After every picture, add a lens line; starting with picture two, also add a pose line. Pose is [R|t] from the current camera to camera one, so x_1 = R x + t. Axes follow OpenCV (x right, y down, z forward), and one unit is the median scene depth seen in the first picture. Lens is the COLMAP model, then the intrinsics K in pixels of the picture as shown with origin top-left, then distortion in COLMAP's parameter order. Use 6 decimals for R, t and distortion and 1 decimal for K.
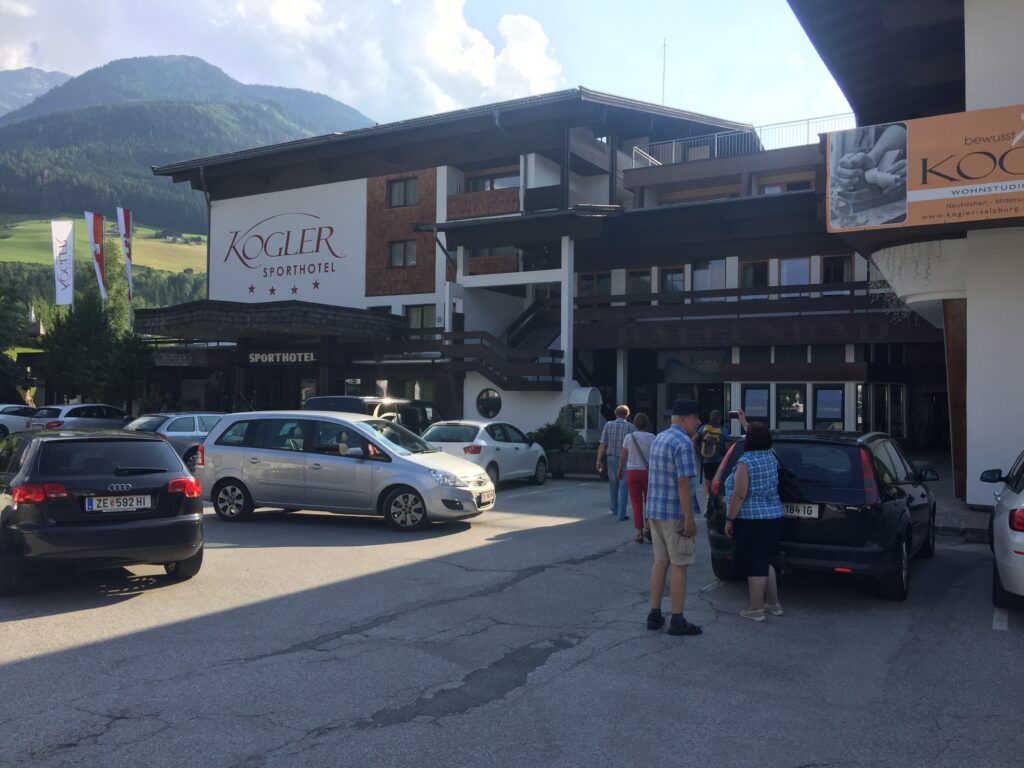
lens RADIAL K [[867.9, 0, 512.0], [0, 867.9, 384.0], [0, 0, 1]] dist [0.087790, -0.144566]
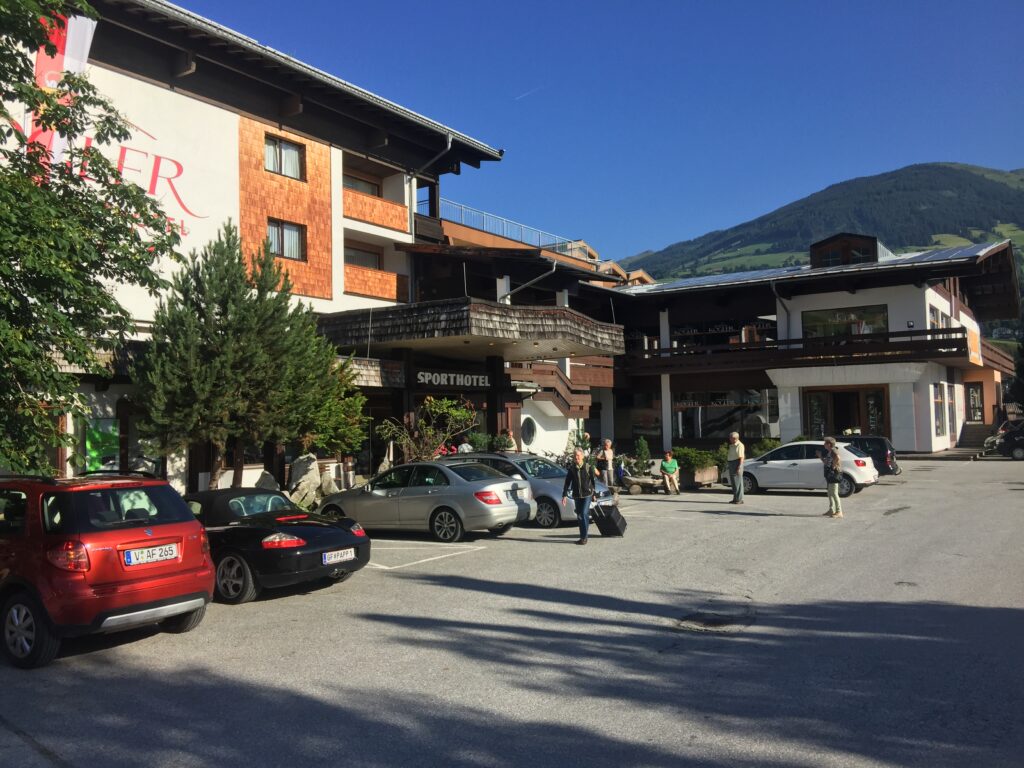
lens RADIAL K [[867.9, 0, 512.0], [0, 867.9, 384.0], [0, 0, 1]] dist [0.087790, -0.144566]
pose [[0.064237, 0.030393, 0.997472, -0.884604], [-0.000241, 0.999537, -0.030440, -0.002890], [-0.997935, 0.001715, 0.064215, 0.782921]]
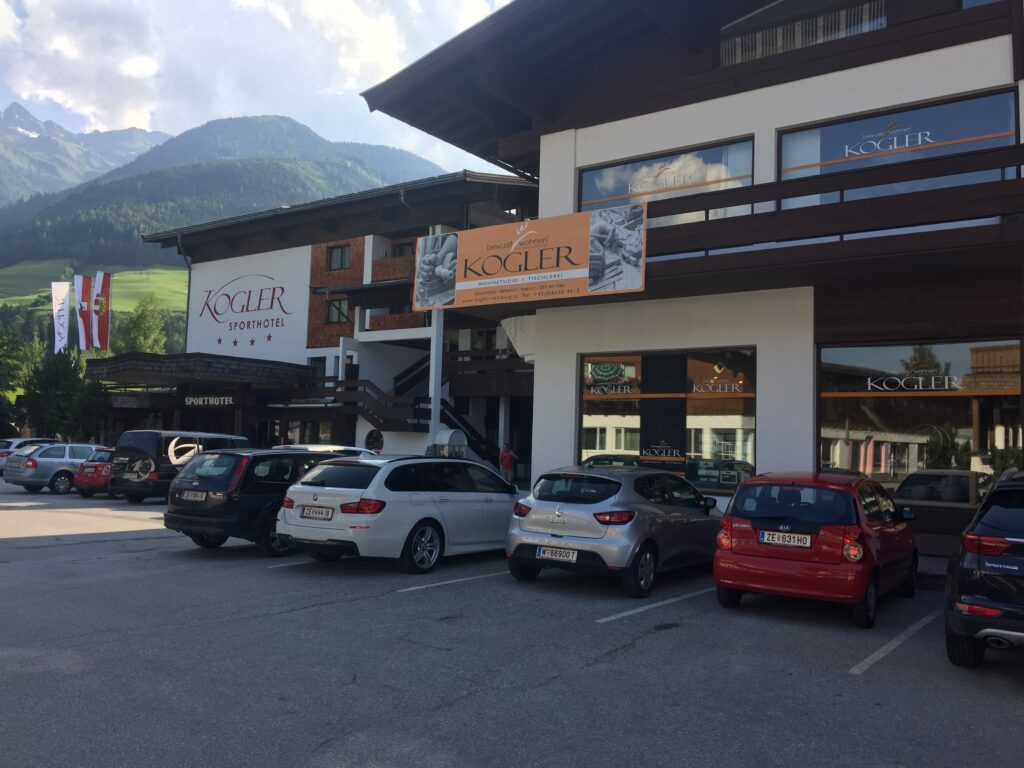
lens RADIAL K [[867.9, 0, 512.0], [0, 867.9, 384.0], [0, 0, 1]] dist [0.087790, -0.144566]
pose [[0.996227, 0.009437, -0.086266, 0.206197], [-0.014181, 0.998410, -0.054556, 0.004146], [0.085614, 0.055573, 0.994777, -0.107376]]
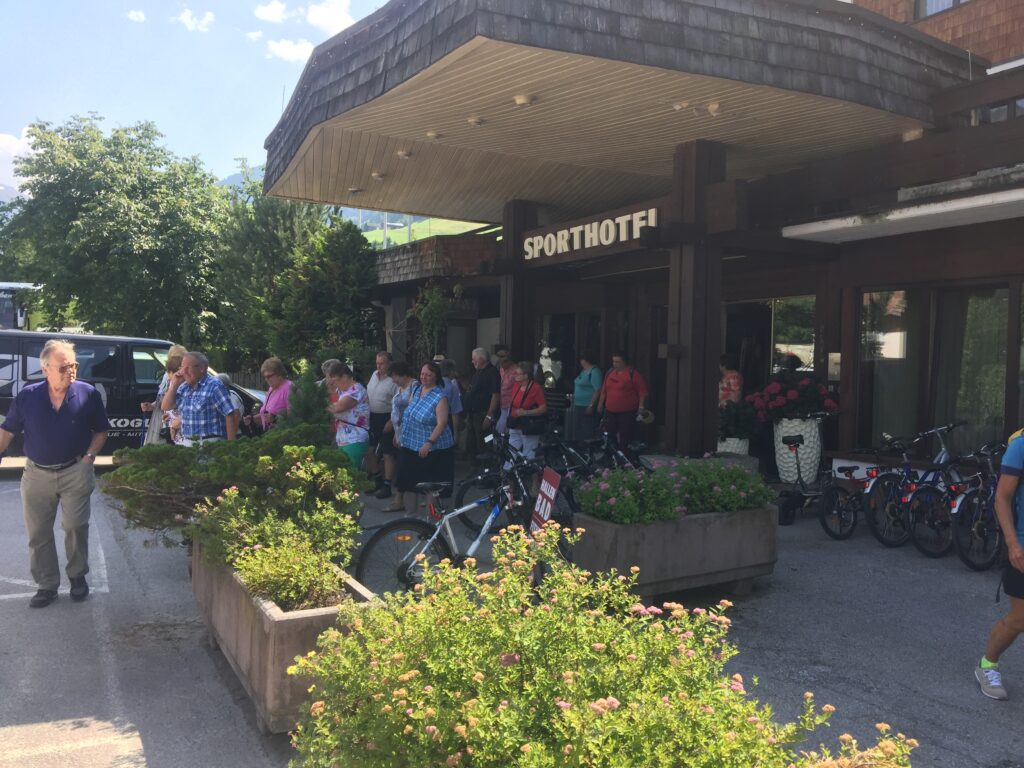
lens RADIAL K [[867.9, 0, 512.0], [0, 867.9, 384.0], [0, 0, 1]] dist [0.087790, -0.144566]
pose [[0.848950, 0.018560, -0.528148, -0.086217], [0.002288, 0.999245, 0.038794, 0.013931], [0.528469, -0.034142, 0.848266, 0.589737]]
